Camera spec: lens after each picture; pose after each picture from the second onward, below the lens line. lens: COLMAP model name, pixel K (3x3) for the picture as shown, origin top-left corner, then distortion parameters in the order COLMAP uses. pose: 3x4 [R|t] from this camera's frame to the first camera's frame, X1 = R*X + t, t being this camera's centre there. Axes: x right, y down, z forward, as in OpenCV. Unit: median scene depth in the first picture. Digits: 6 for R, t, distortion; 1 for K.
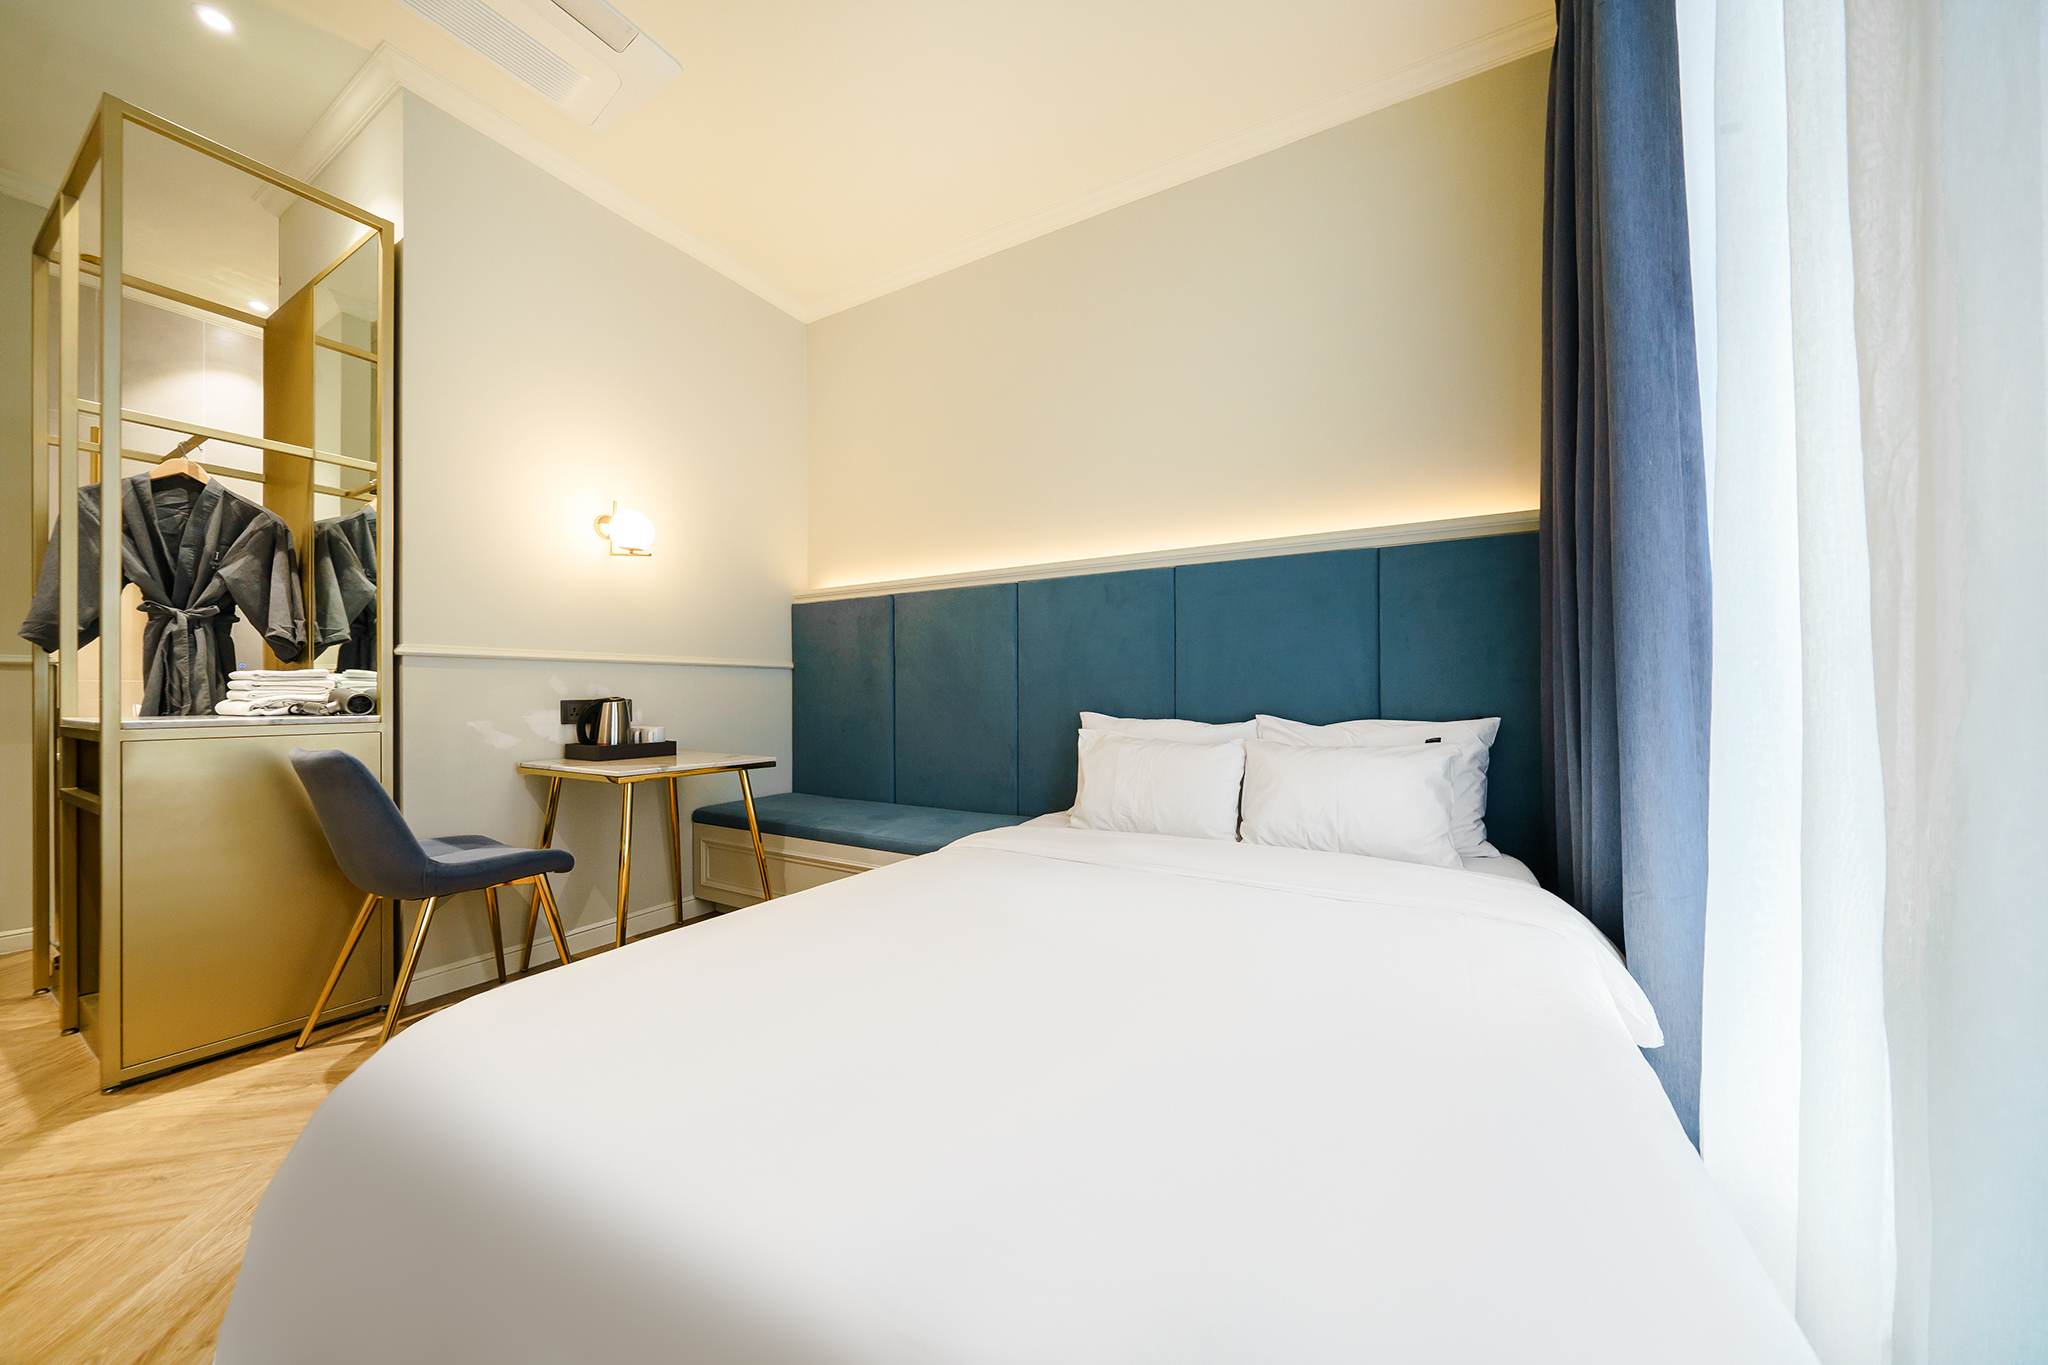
lens RADIAL K [[691.4, 0, 1030.8], [0, 691.4, 680.9], [0, 0, 1]] dist [0.002431, 0.000130]
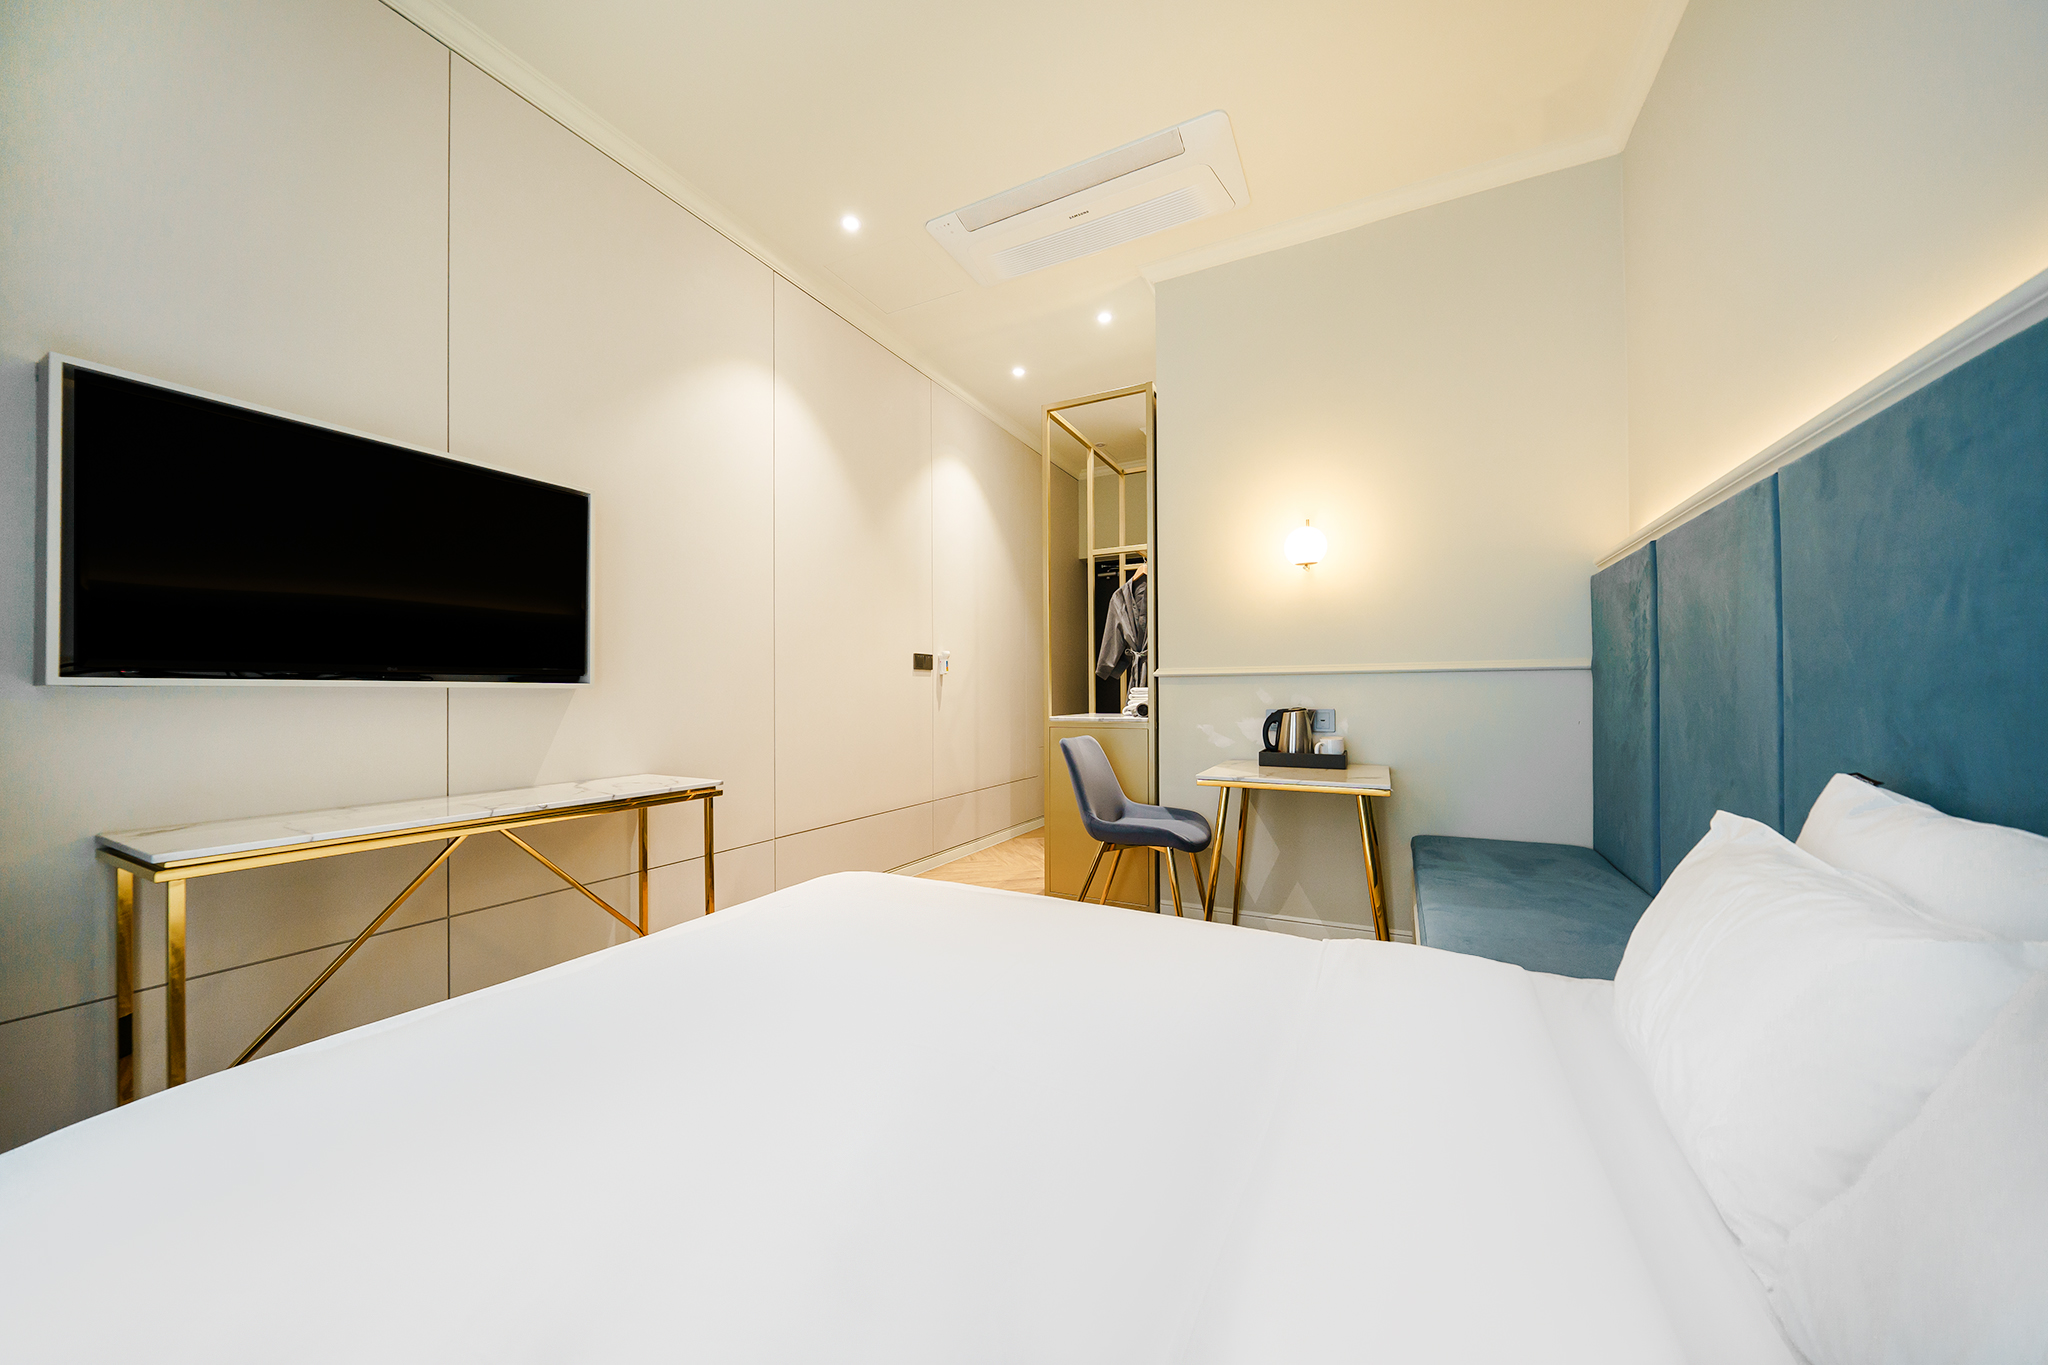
lens RADIAL K [[691.4, 0, 1026.8], [0, 691.4, 690.8], [0, 0, 1]] dist [0.002431, 0.000130]
pose [[0.057946, 0.001065, -0.998319, 0.414893], [0.026488, 0.999646, 0.002604, -0.014597], [0.997968, -0.026594, 0.057897, 0.541313]]
